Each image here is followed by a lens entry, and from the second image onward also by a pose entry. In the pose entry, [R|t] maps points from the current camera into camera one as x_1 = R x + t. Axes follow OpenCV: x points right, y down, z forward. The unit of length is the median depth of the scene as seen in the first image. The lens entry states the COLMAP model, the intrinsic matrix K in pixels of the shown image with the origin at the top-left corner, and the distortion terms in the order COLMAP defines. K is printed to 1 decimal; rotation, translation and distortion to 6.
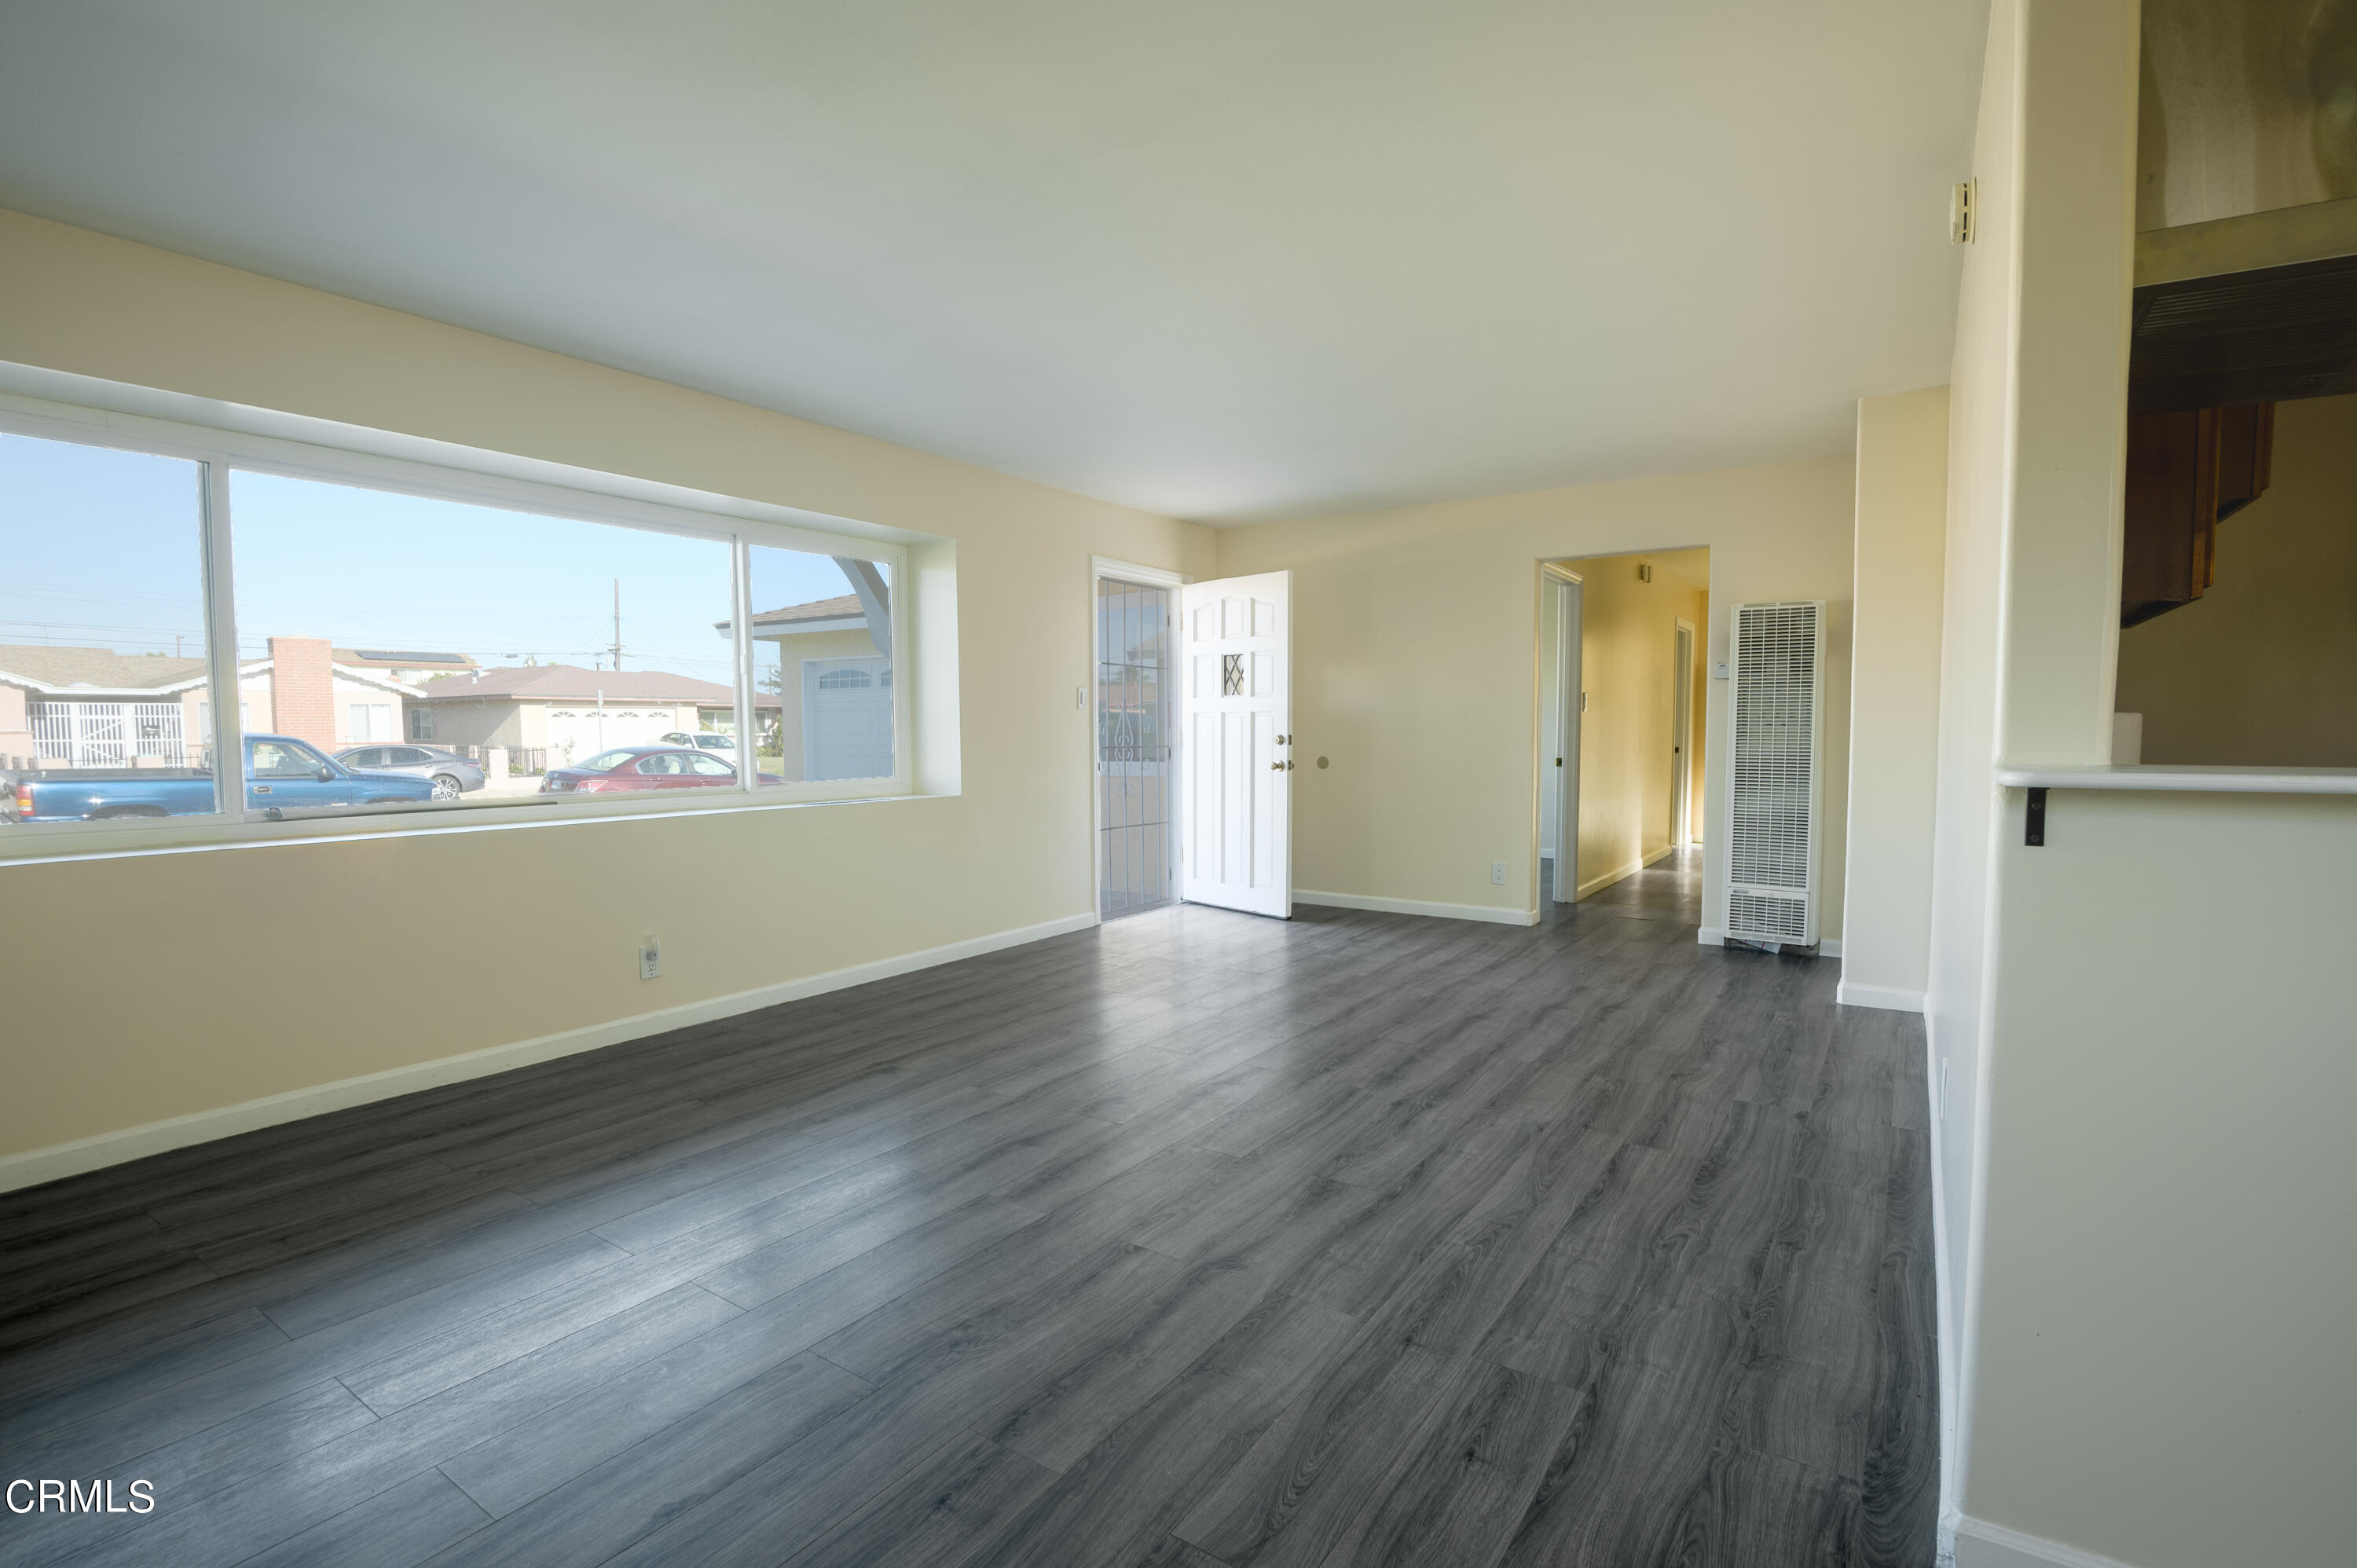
lens RADIAL K [[1092.1, 0, 1185.2], [0, 1092.1, 791.3], [0, 0, 1]] dist [-0.002652, -0.000323]
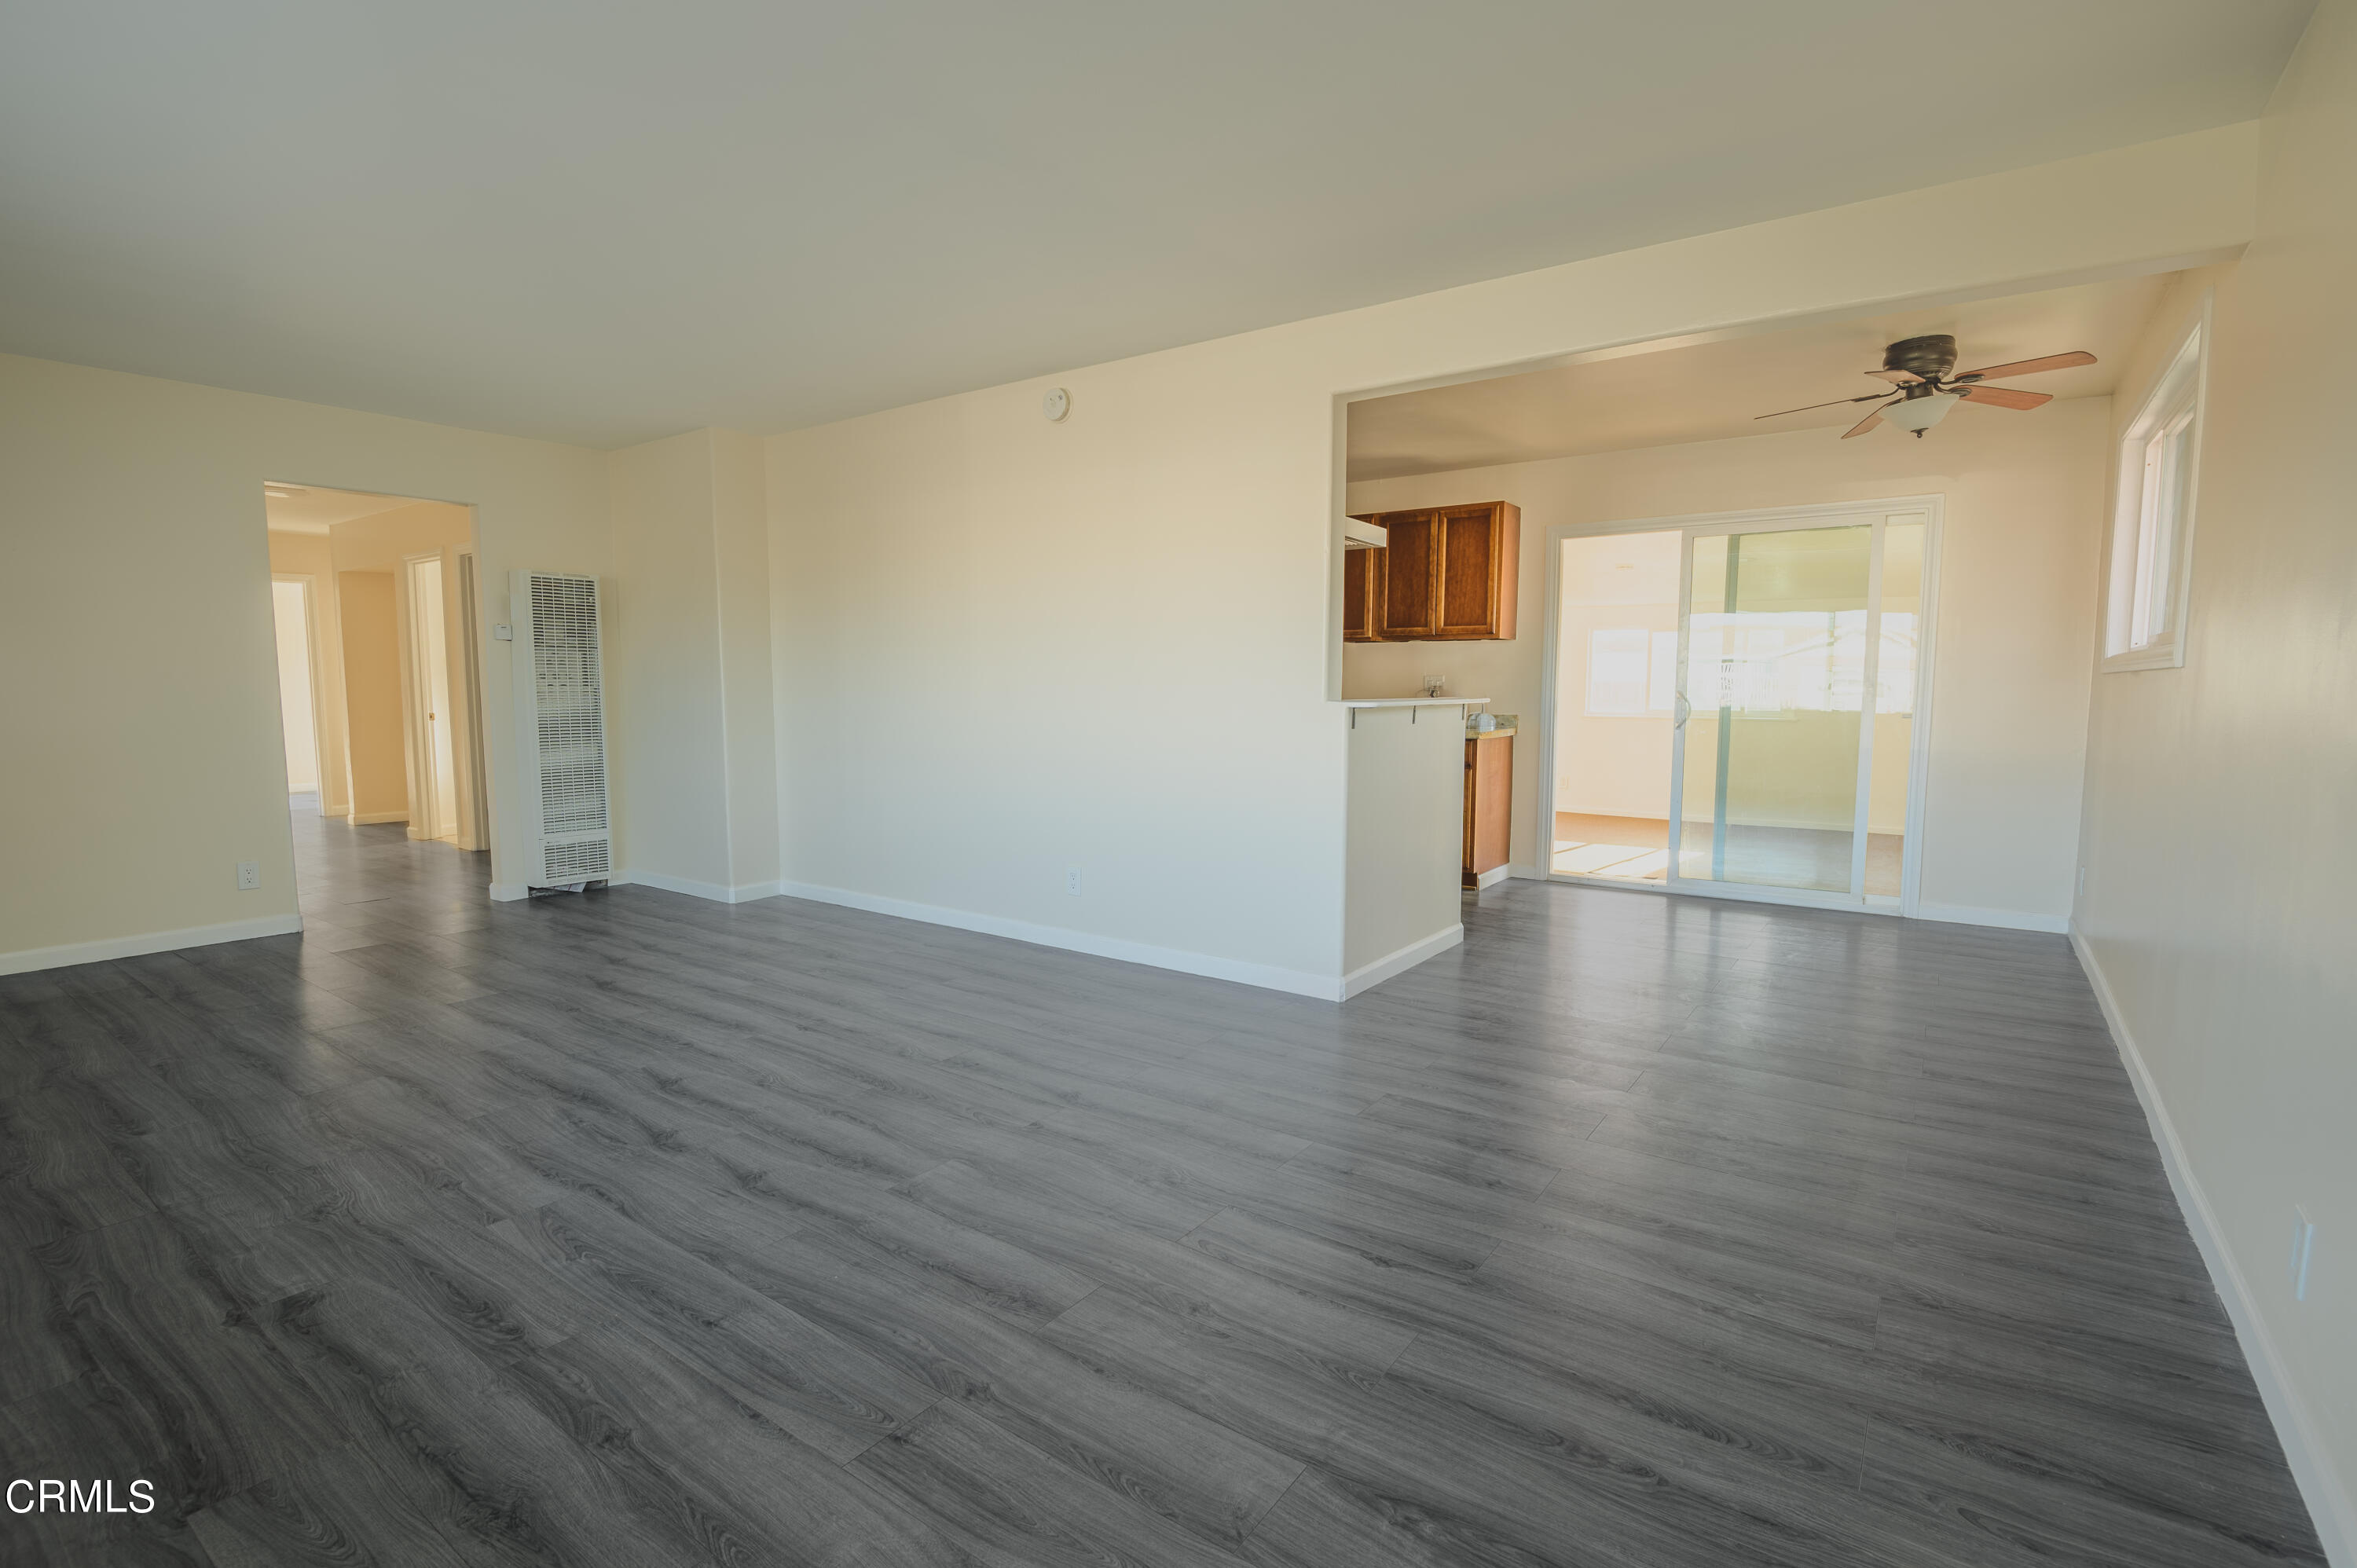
lens RADIAL K [[1092.1, 0, 1185.2], [0, 1092.1, 791.3], [0, 0, 1]] dist [-0.002652, -0.000323]
pose [[0.017099, -0.091950, 0.995617, -0.771603], [0.057348, 0.994213, 0.090835, -0.026723], [-0.998208, 0.055544, 0.022274, 0.511143]]
